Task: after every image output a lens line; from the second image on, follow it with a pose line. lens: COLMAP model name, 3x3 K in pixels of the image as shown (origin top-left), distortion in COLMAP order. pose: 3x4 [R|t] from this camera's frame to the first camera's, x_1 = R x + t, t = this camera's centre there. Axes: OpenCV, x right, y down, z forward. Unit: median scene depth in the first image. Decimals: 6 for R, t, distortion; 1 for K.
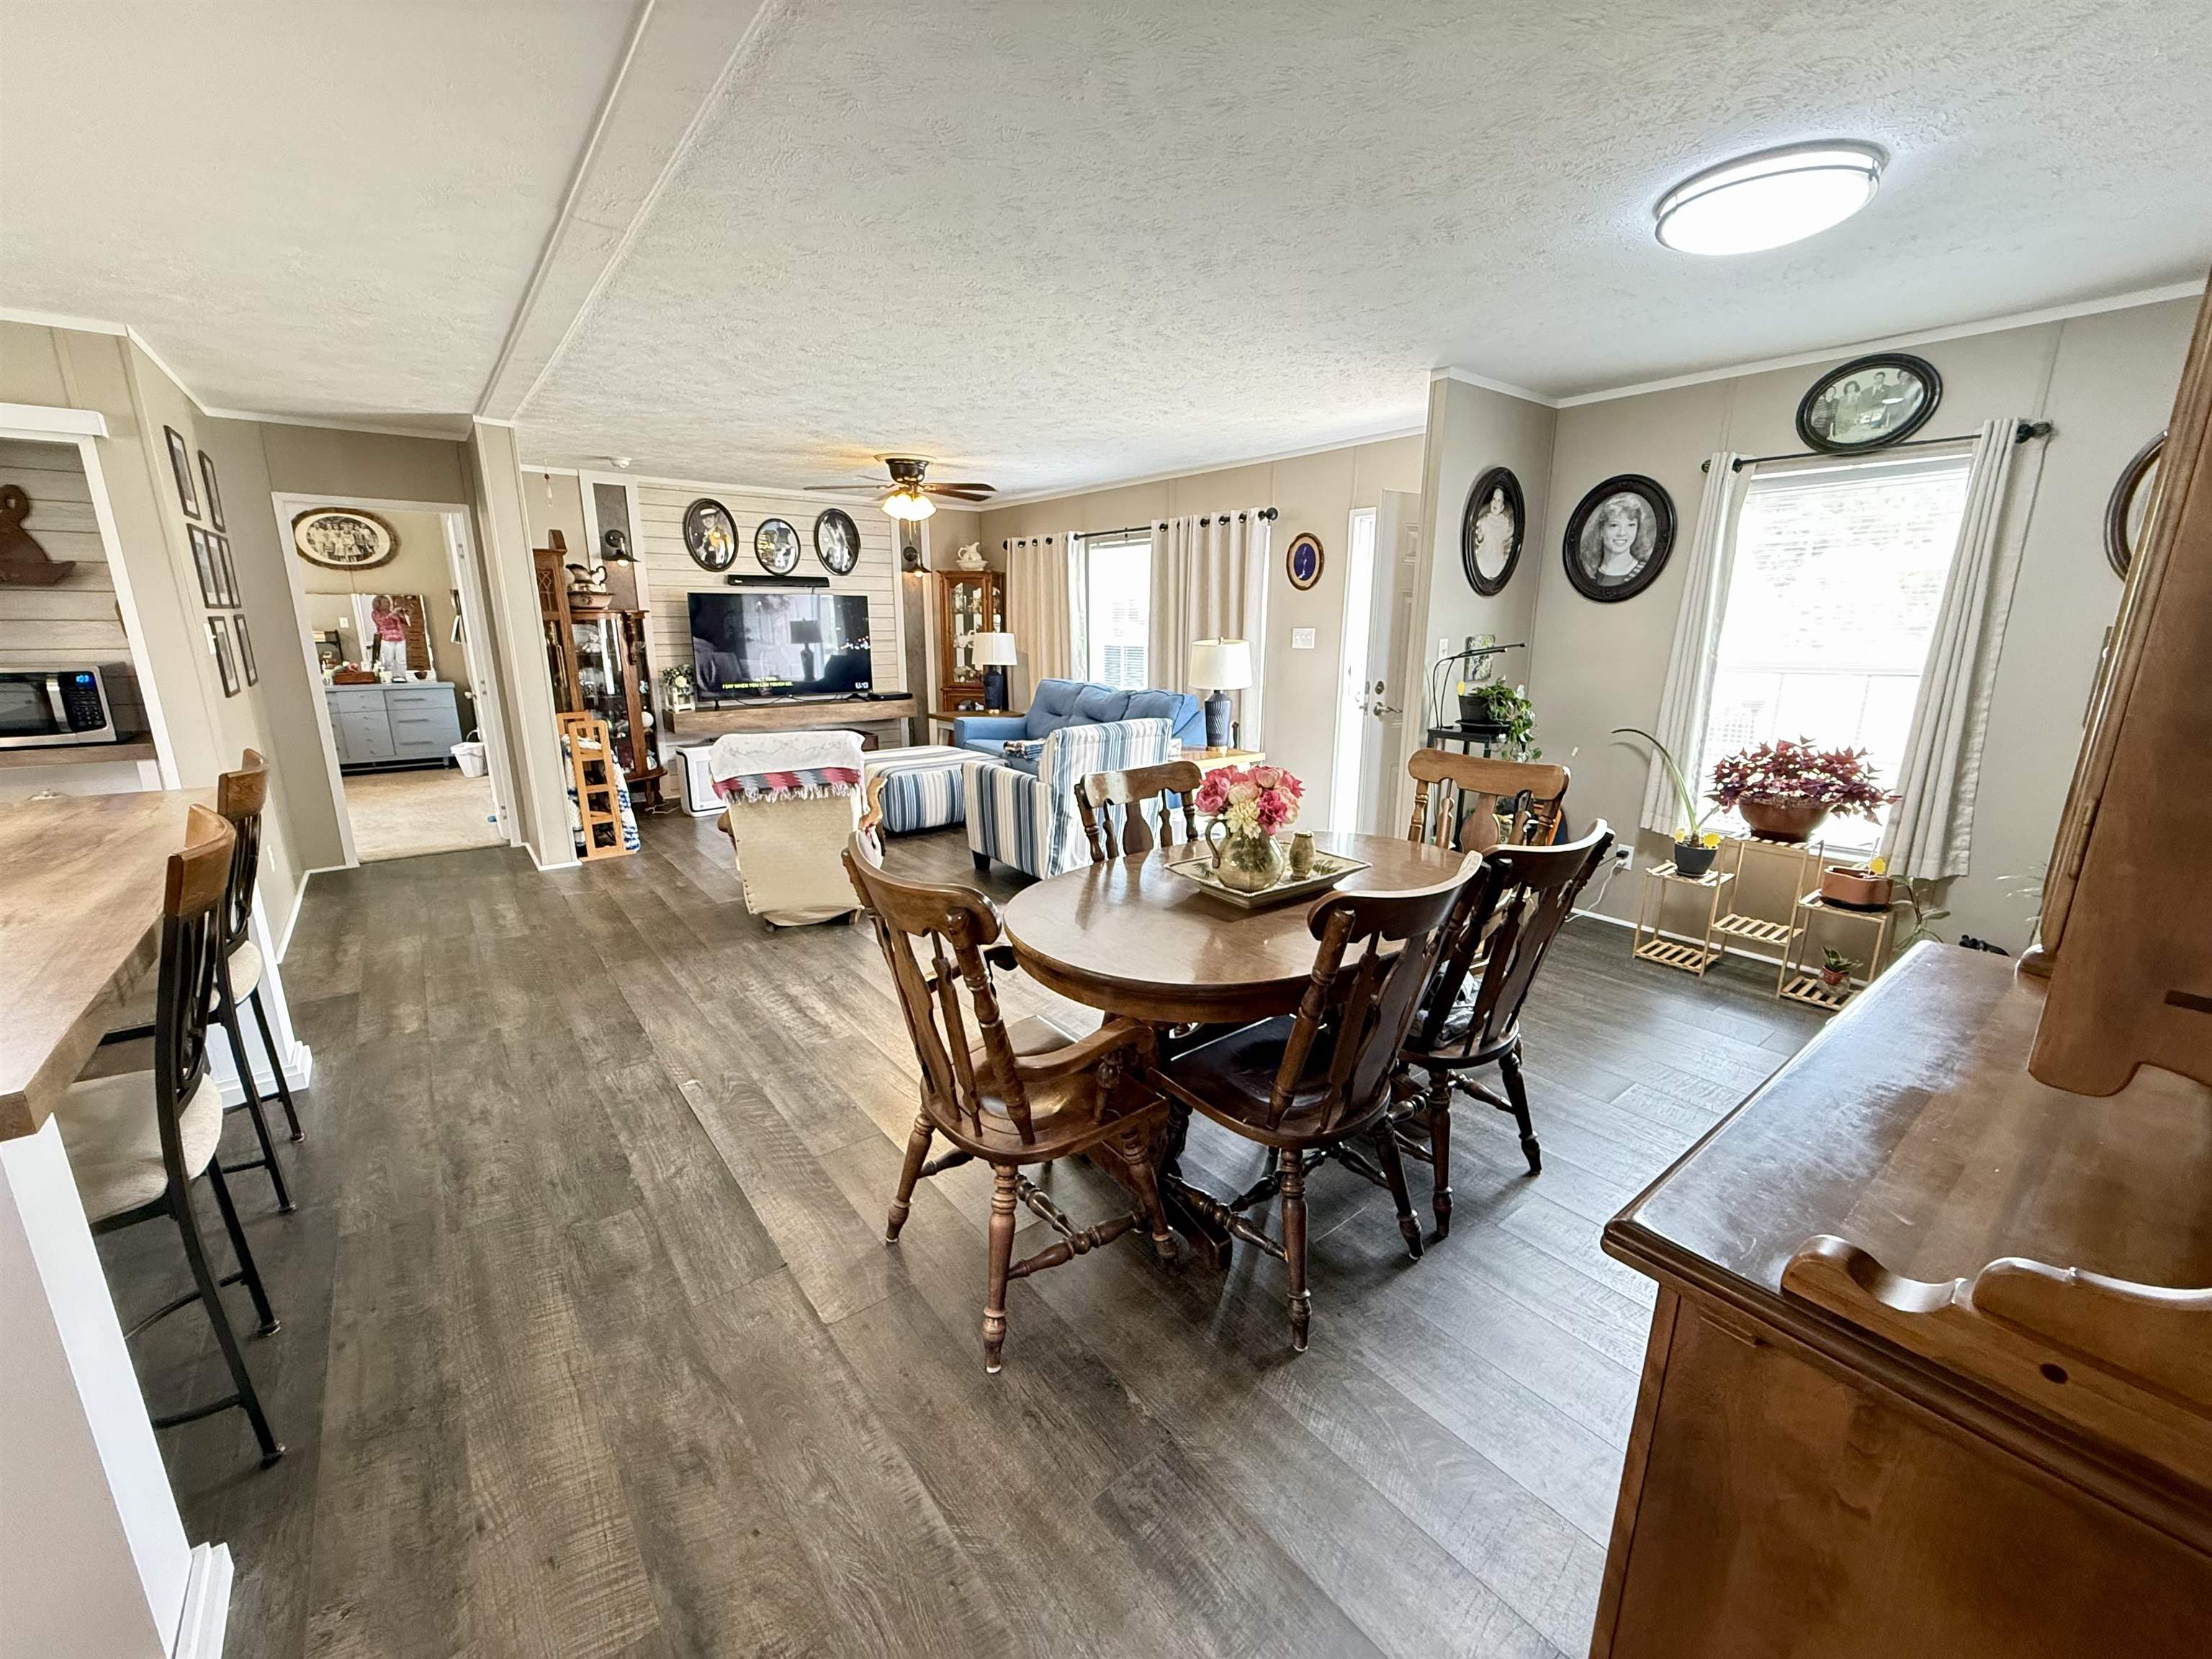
lens RADIAL K [[882.2, 0, 1106.0], [0, 882.2, 829.5], [0, 0, 1]] dist [-0.000183, 0.000047]
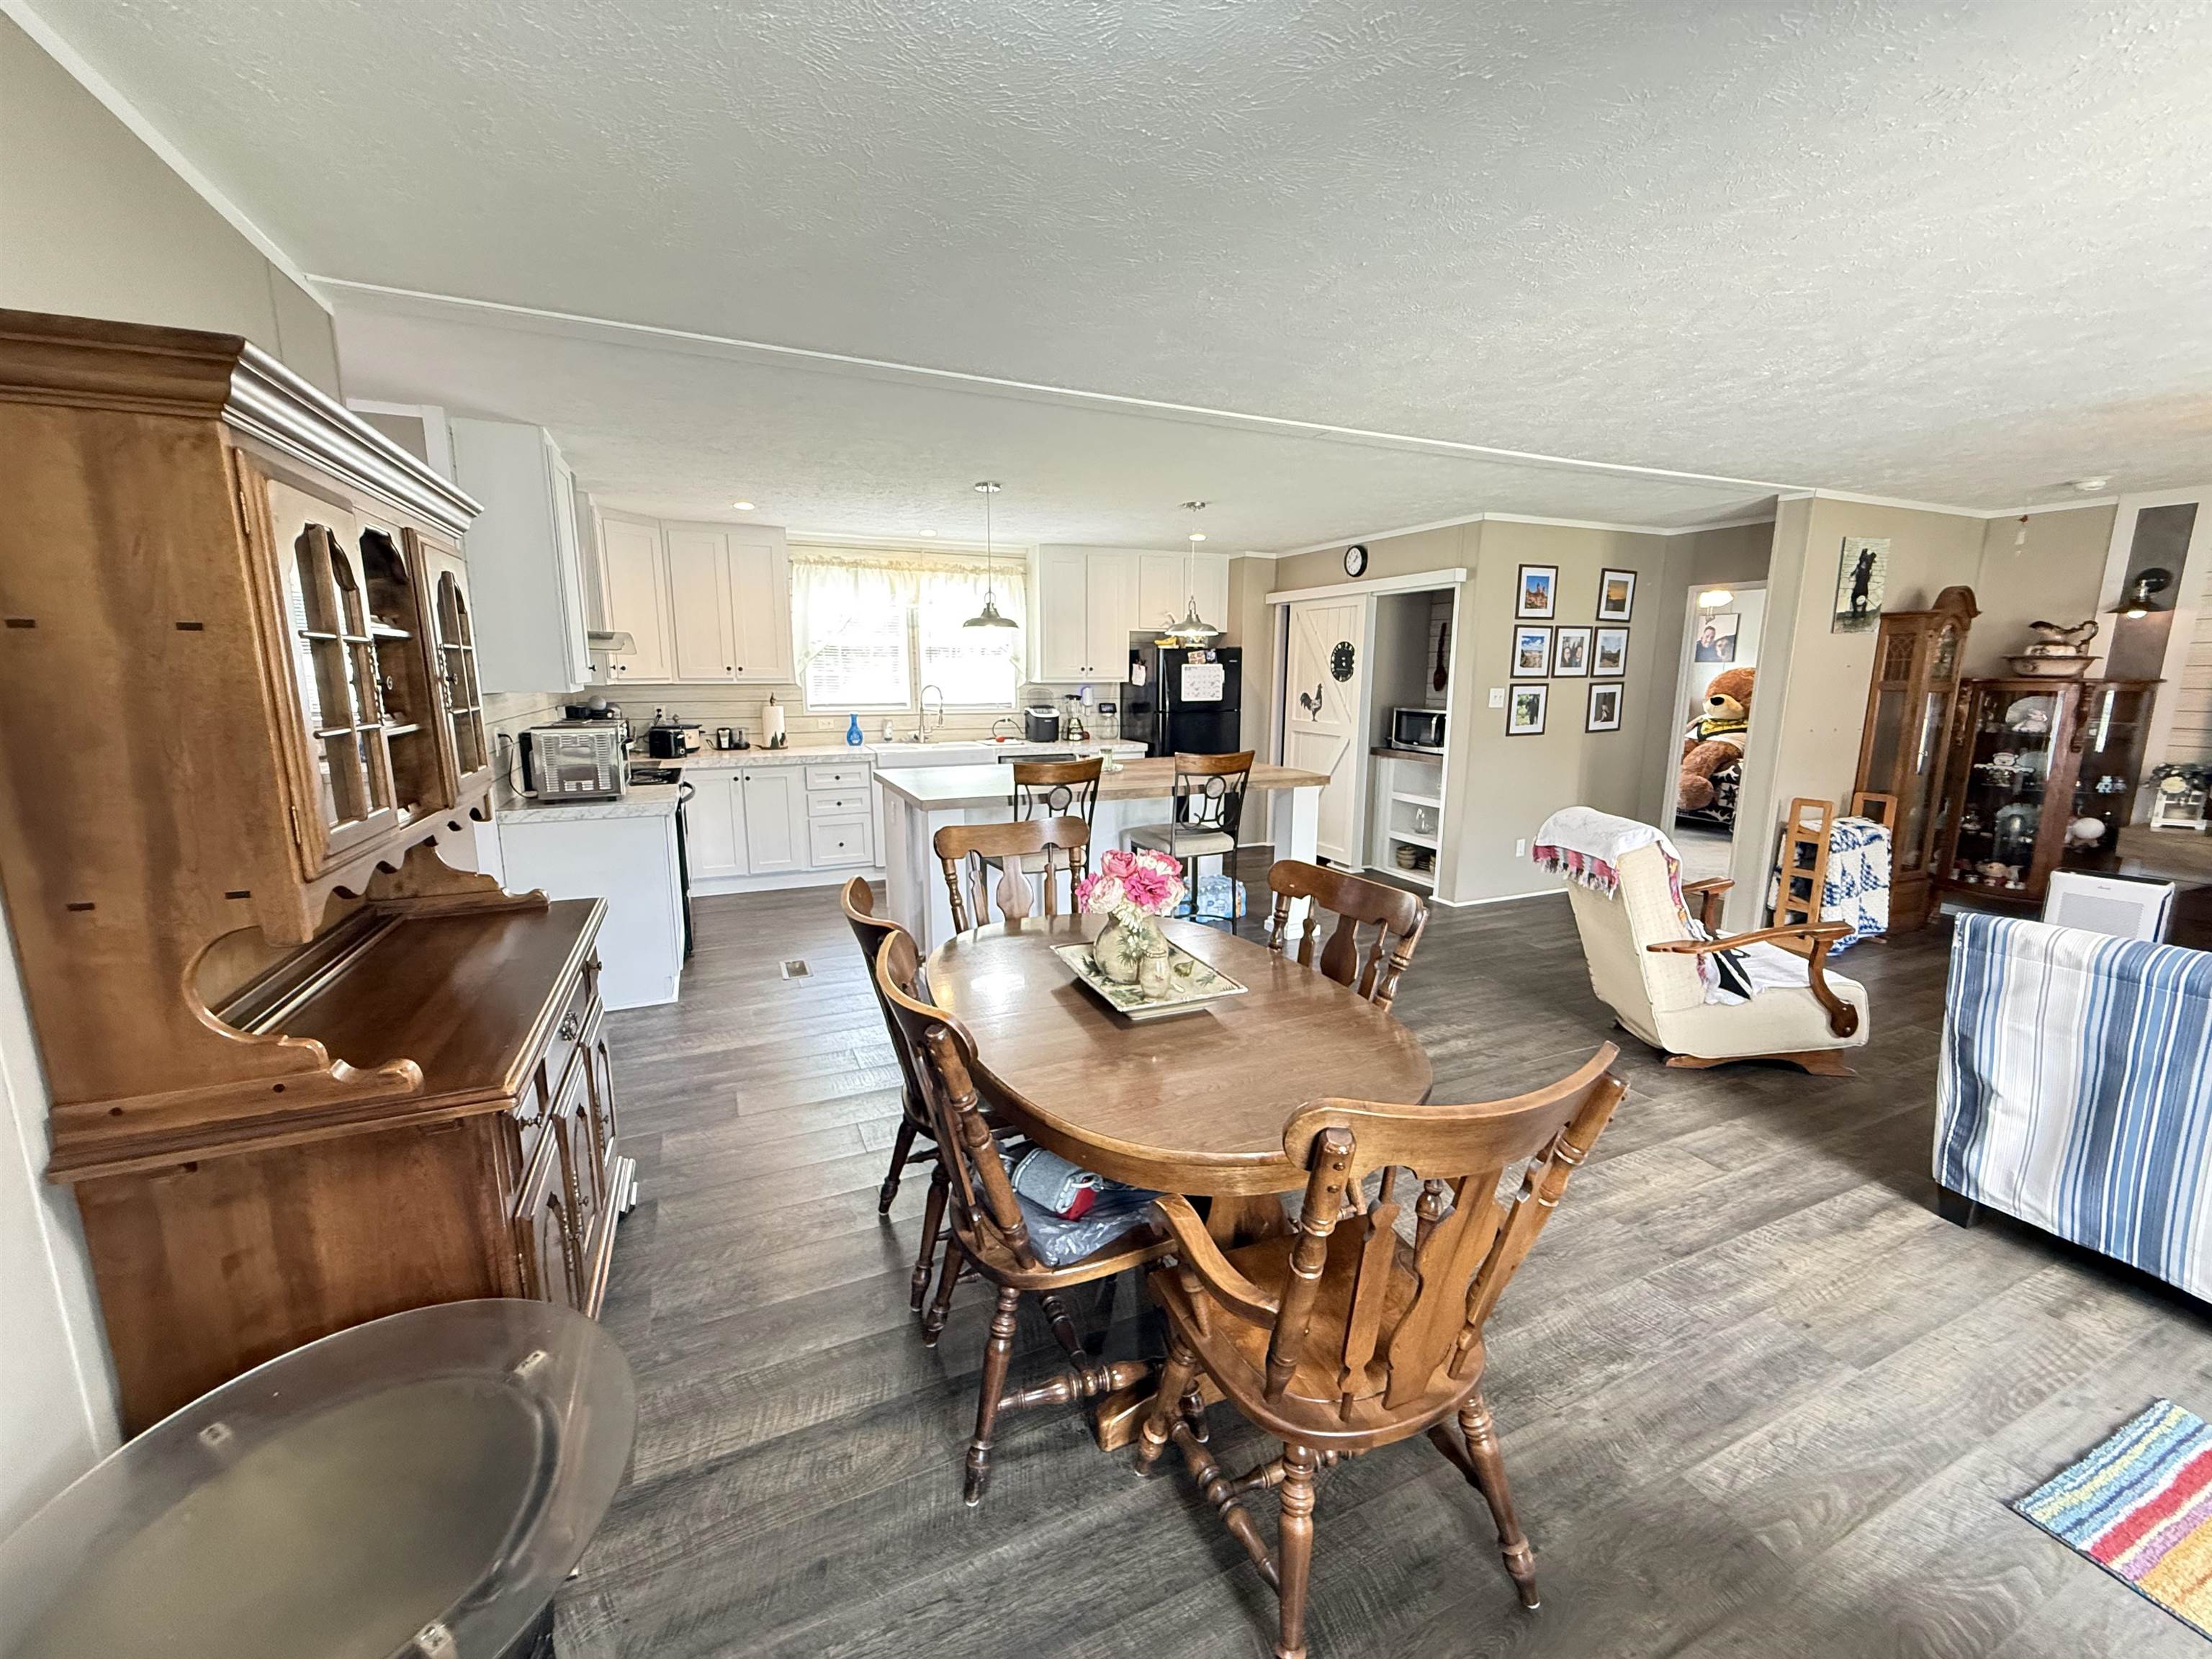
lens RADIAL K [[882.2, 0, 1106.0], [0, 882.2, 829.5], [0, 0, 1]] dist [-0.000183, 0.000047]
pose [[-0.244030, 0.172772, -0.954253, 0.831925], [-0.229678, 0.945709, 0.229960, -0.238953], [0.942177, 0.275288, -0.191100, 0.867694]]
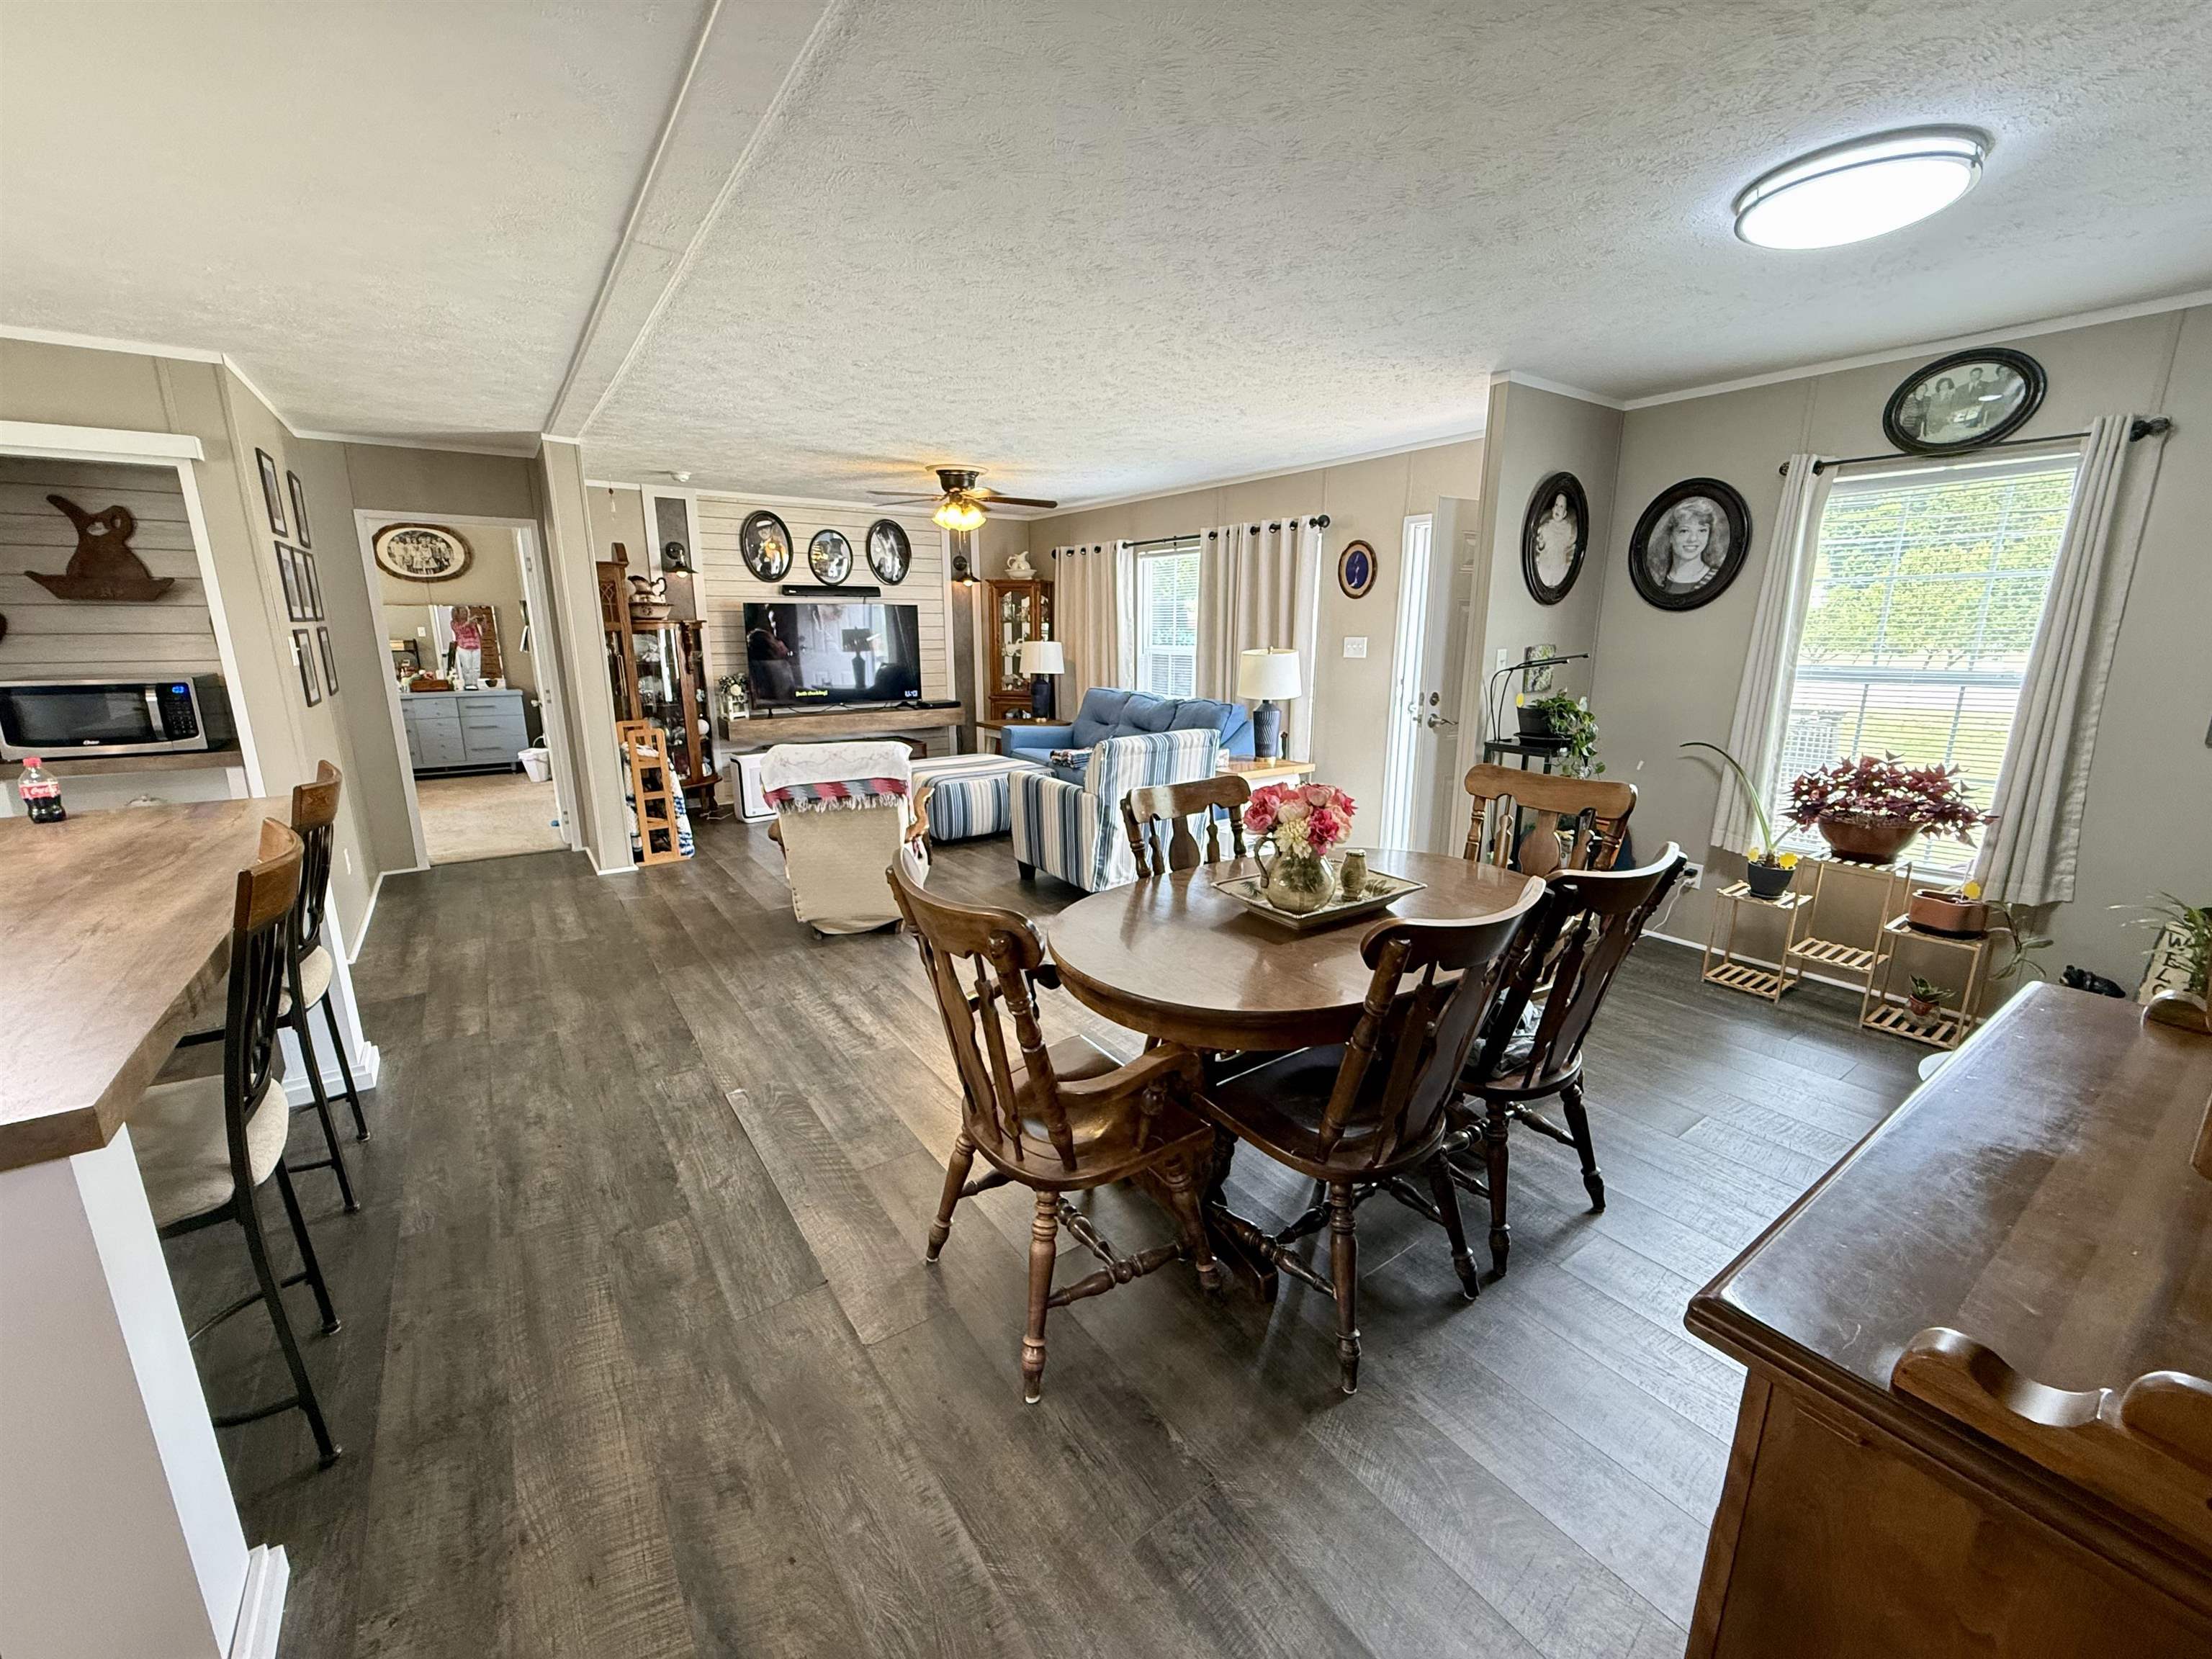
lens RADIAL K [[882.2, 0, 1106.0], [0, 882.2, 829.5], [0, 0, 1]] dist [-0.000183, 0.000047]
pose [[0.998604, 0.009100, -0.052022, -0.000310], [-0.009436, 0.999936, -0.006214, -0.009561], [0.051962, 0.006696, 0.998627, 0.011302]]
